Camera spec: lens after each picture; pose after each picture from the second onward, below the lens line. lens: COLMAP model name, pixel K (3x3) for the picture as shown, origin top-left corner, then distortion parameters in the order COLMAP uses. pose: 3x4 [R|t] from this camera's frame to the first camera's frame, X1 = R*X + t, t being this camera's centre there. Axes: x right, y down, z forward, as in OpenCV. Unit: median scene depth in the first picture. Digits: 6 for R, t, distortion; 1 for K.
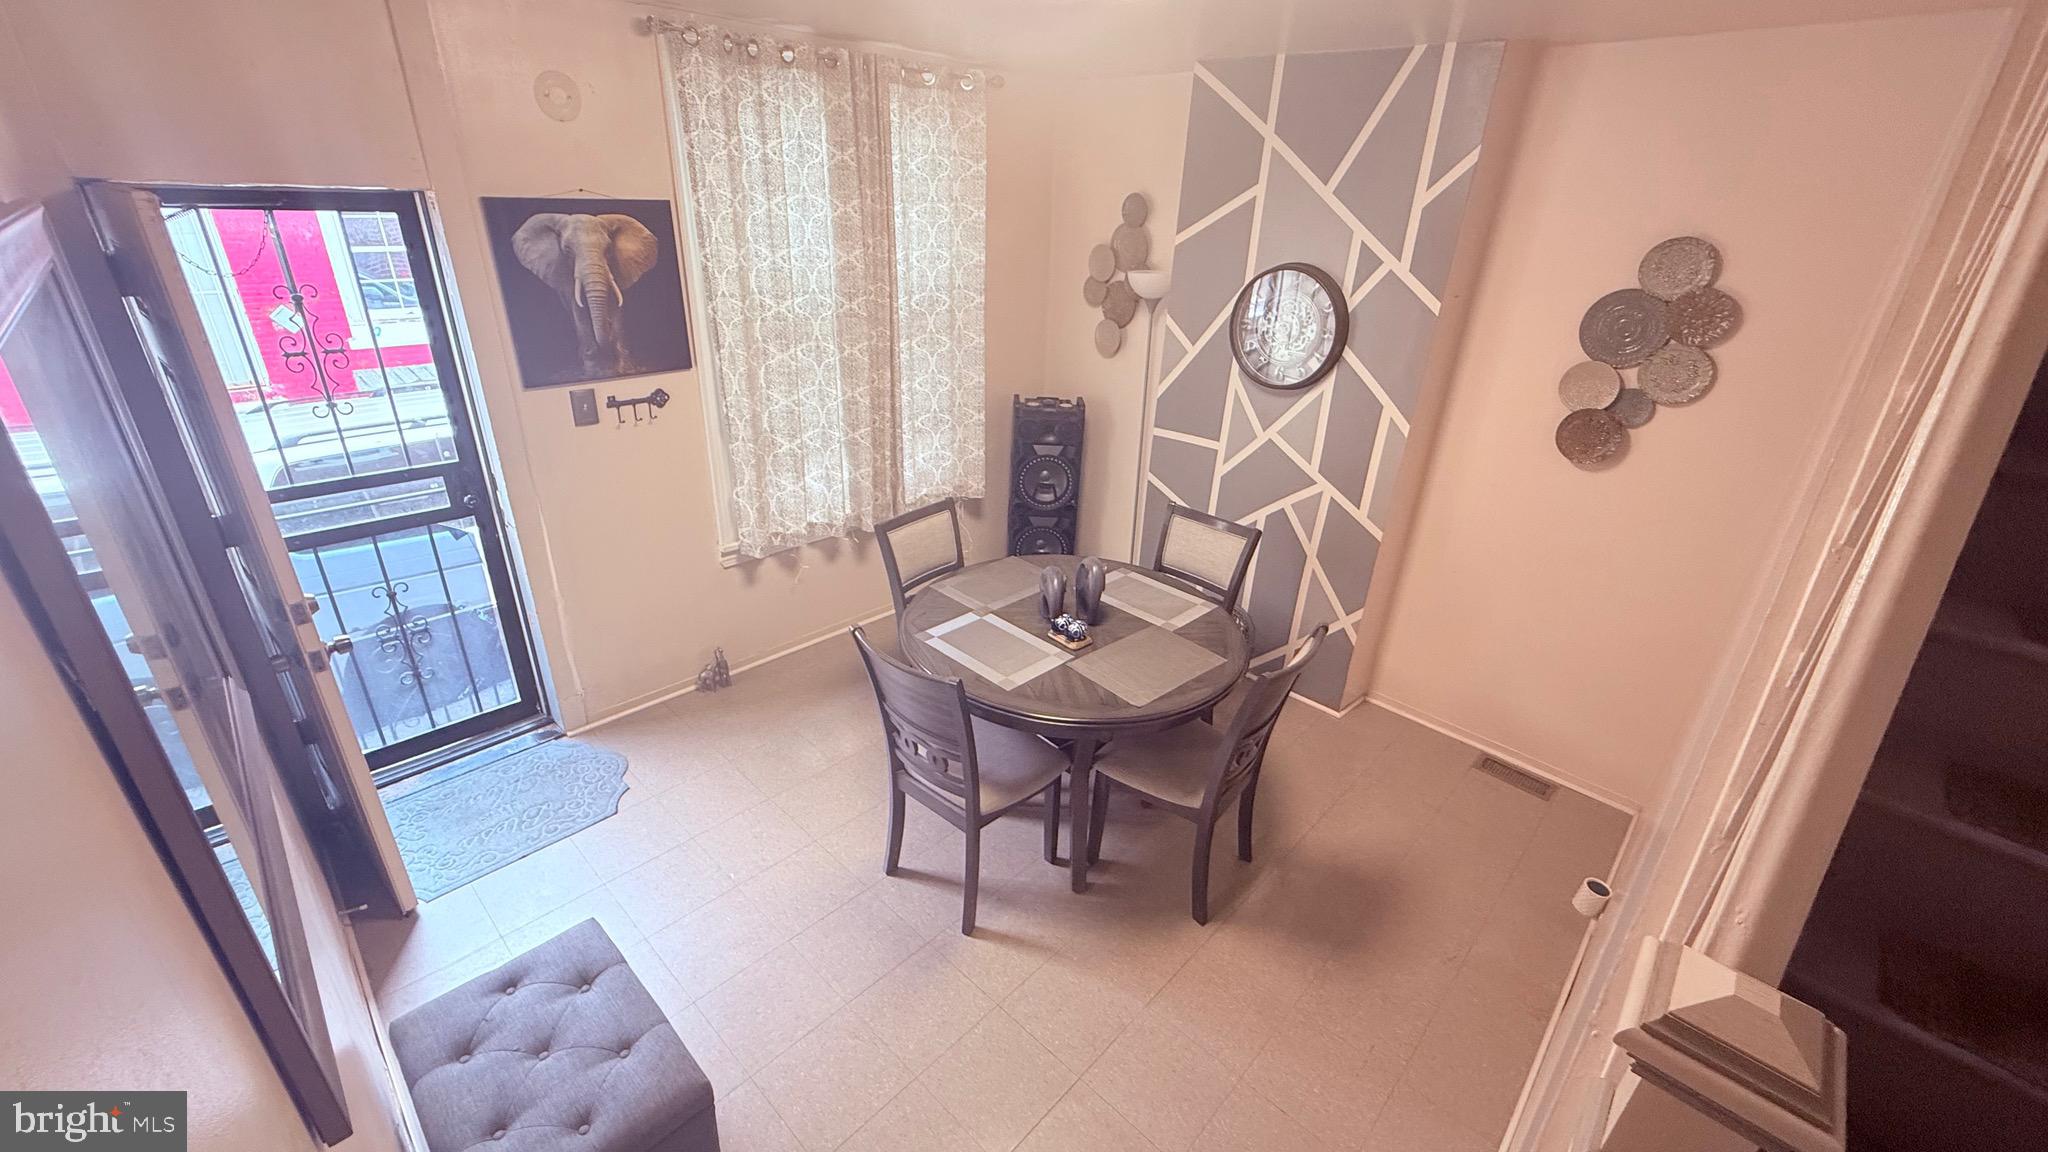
lens RADIAL K [[816.6, 0, 1014.8], [0, 816.6, 576.1], [0, 0, 1]] dist [-0.000458, -0.000132]
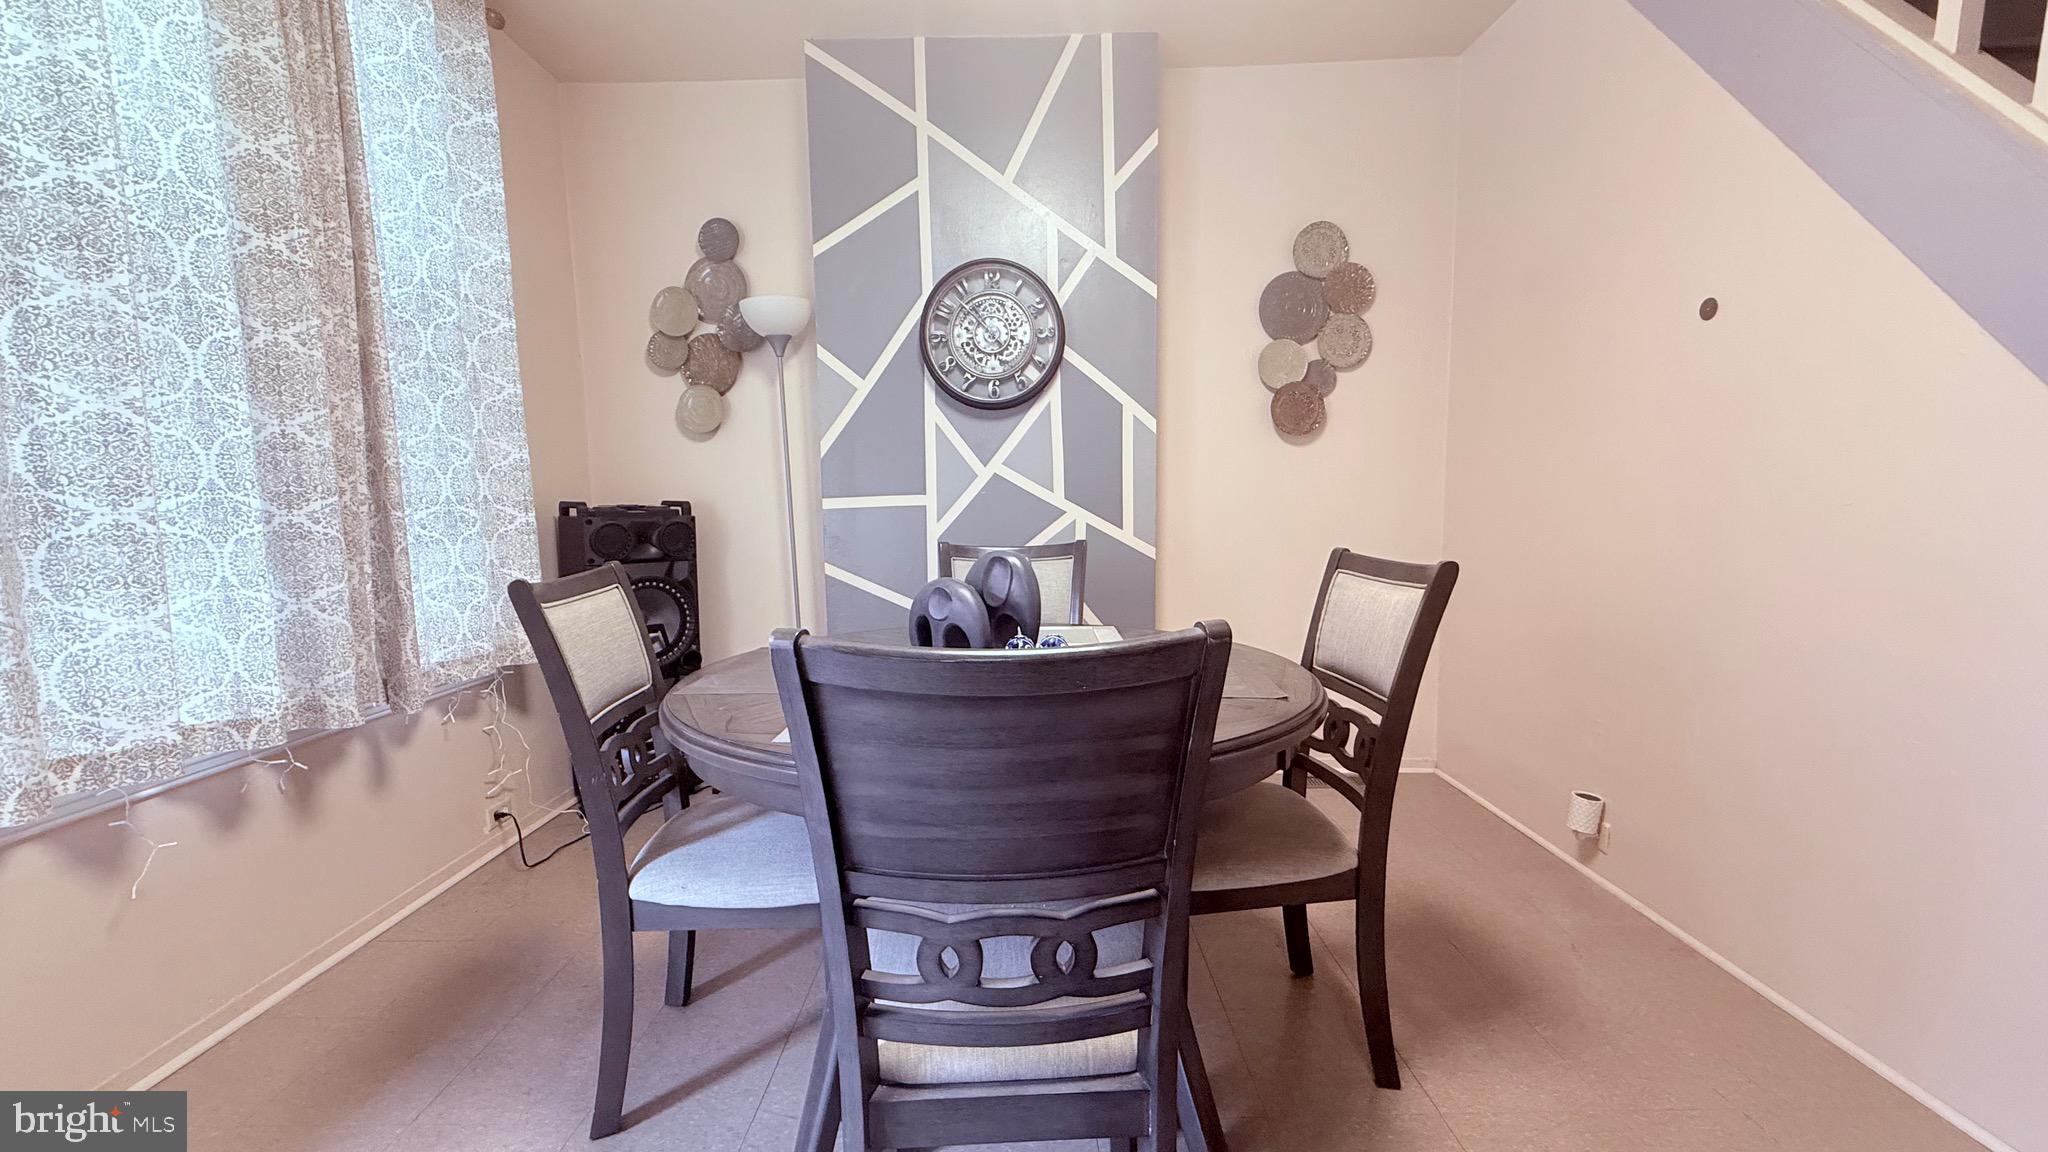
lens RADIAL K [[816.6, 0, 1014.8], [0, 816.6, 576.1], [0, 0, 1]] dist [-0.000458, -0.000132]
pose [[0.723792, -0.115711, 0.680247, -0.236036], [0.331758, 0.922772, -0.196030, 0.090482], [-0.605031, 0.367563, 0.706283, 0.475882]]
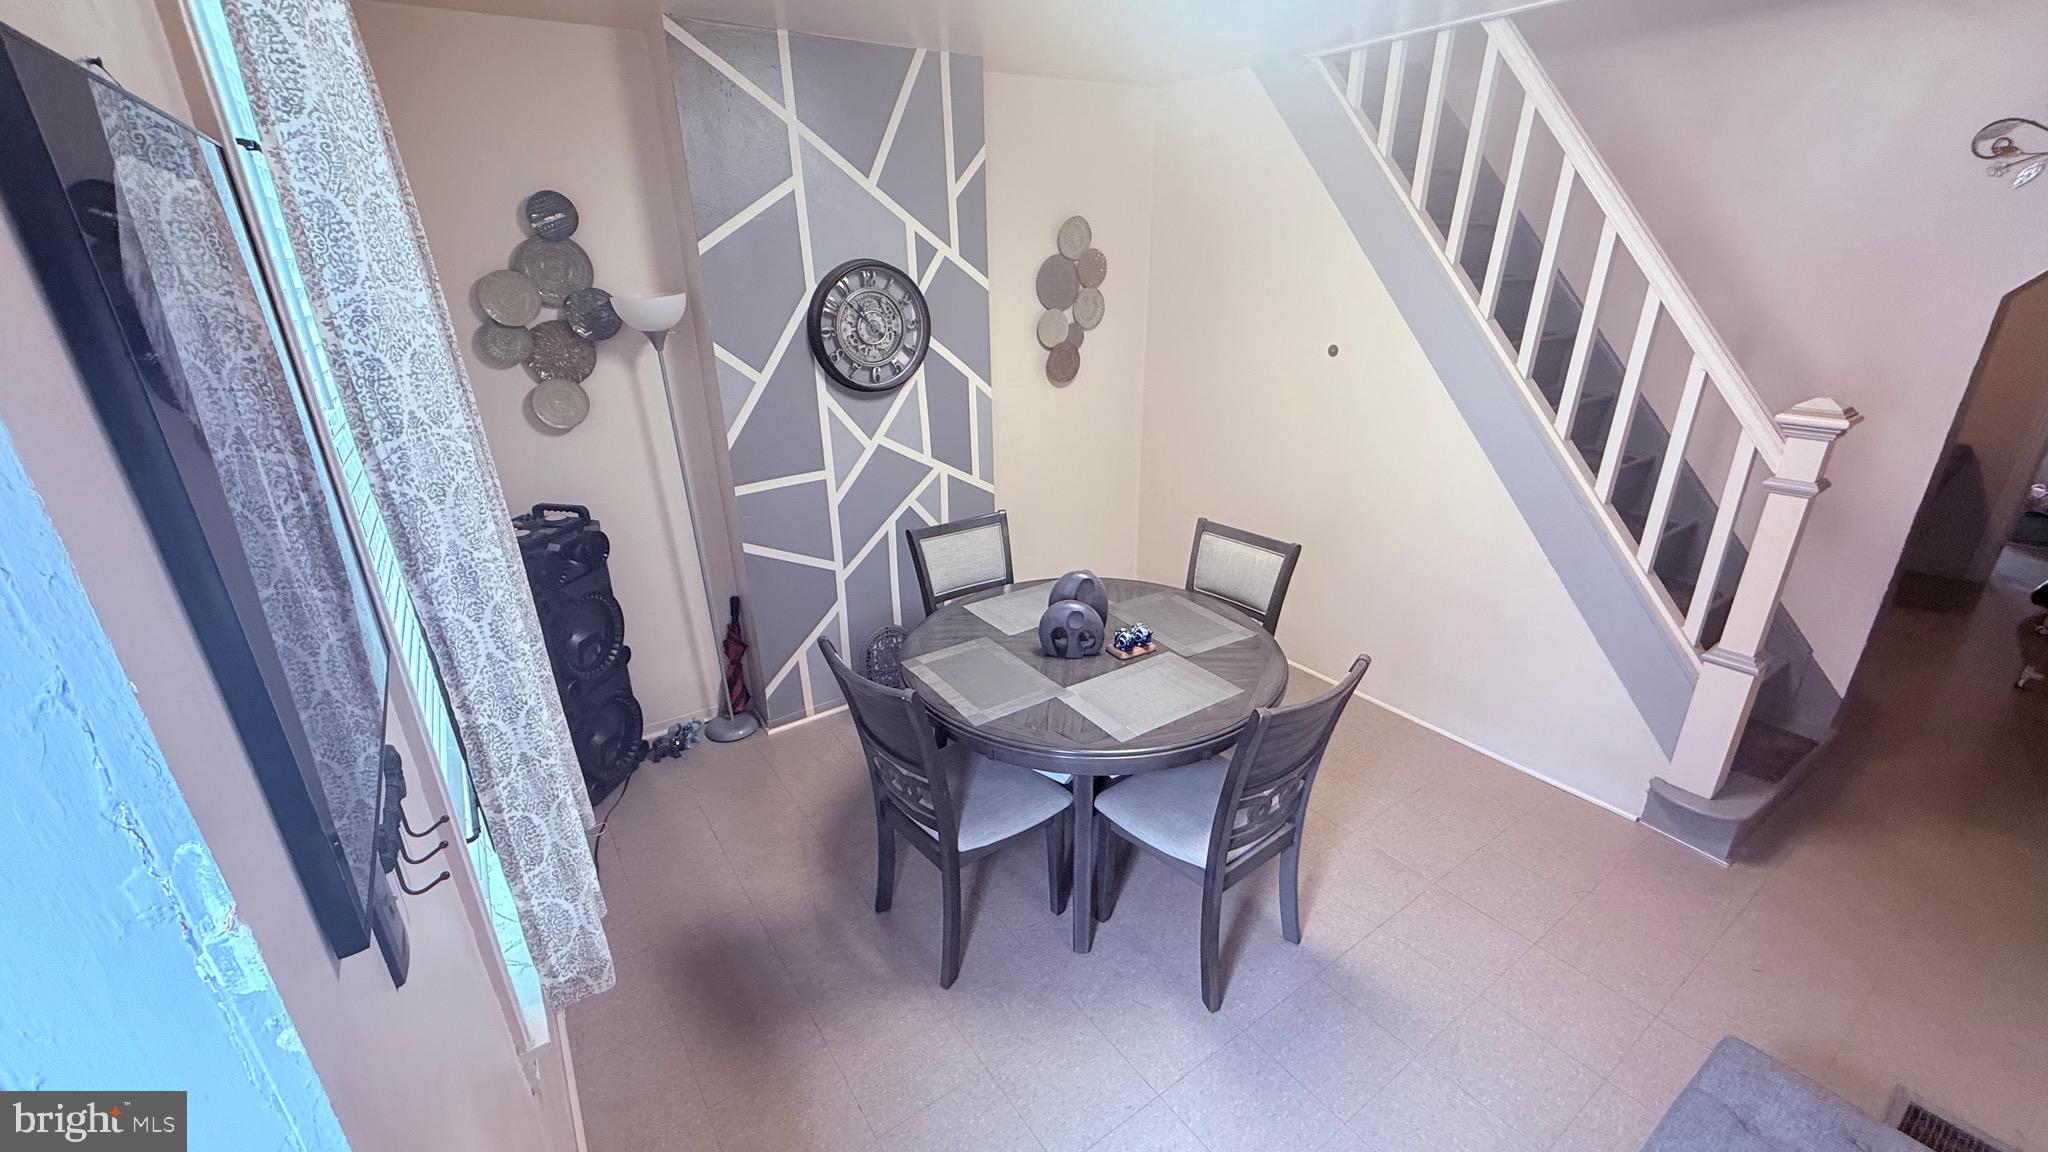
lens RADIAL K [[816.6, 0, 1014.8], [0, 816.6, 576.1], [0, 0, 1]] dist [-0.000458, -0.000132]
pose [[0.196599, -0.399957, 0.895200, -0.588451], [0.441515, 0.851325, 0.283392, -0.245261], [-0.875451, 0.339529, 0.343957, 0.605099]]
